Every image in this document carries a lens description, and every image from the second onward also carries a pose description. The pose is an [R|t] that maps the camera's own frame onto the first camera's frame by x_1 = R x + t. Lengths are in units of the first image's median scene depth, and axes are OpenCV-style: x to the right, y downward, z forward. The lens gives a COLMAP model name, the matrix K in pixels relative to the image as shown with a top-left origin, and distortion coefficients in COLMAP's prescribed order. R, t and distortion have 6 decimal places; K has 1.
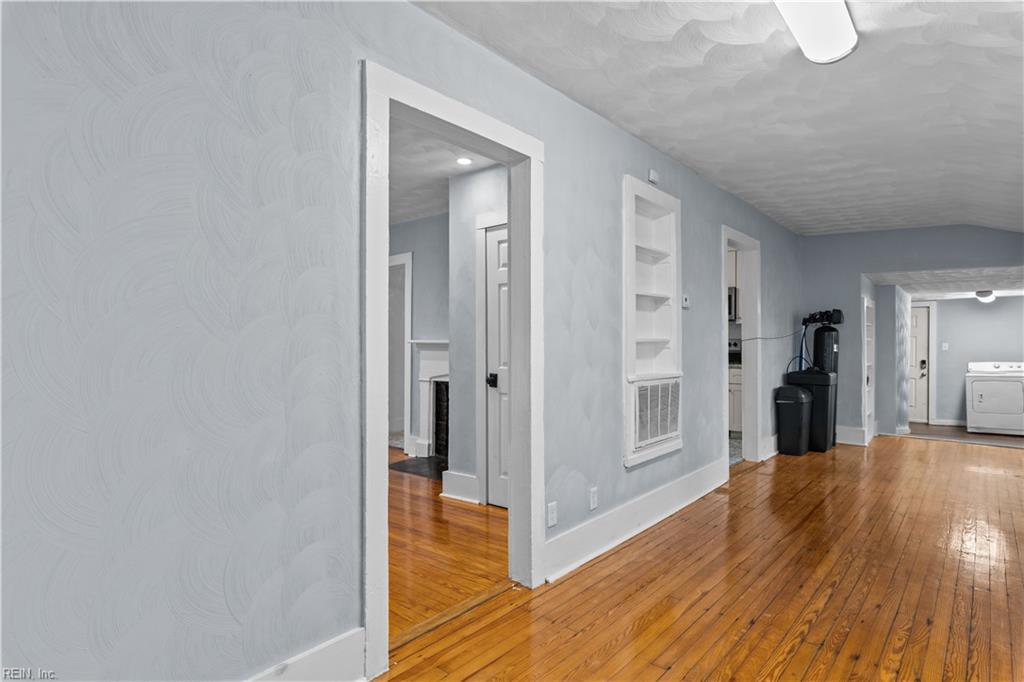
lens RADIAL K [[552.8, 0, 512.0], [0, 552.8, 341.0], [0, 0, 1]] dist [-0.000058, -0.000041]
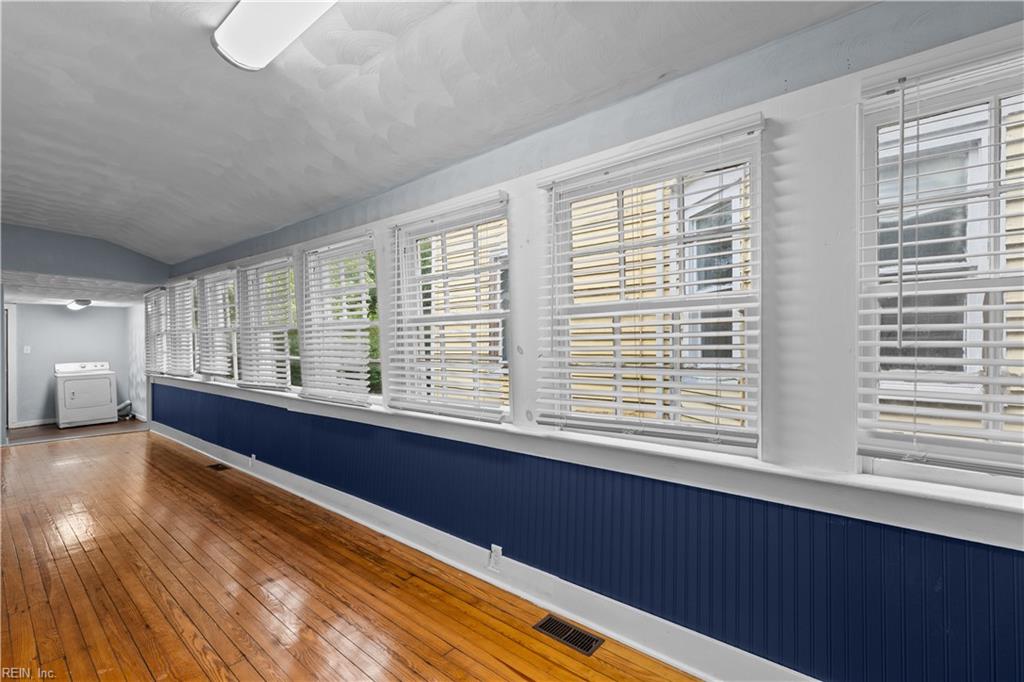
lens RADIAL K [[437.8, 0, 512.0], [0, 437.8, 341.0], [0, 0, 1]] dist [0.000372, 0.000082]
pose [[-0.029087, 0.007914, 0.999546, -0.060516], [-0.001656, 0.999967, -0.007965, -0.000877], [-0.999576, -0.001887, -0.029073, 0.142191]]
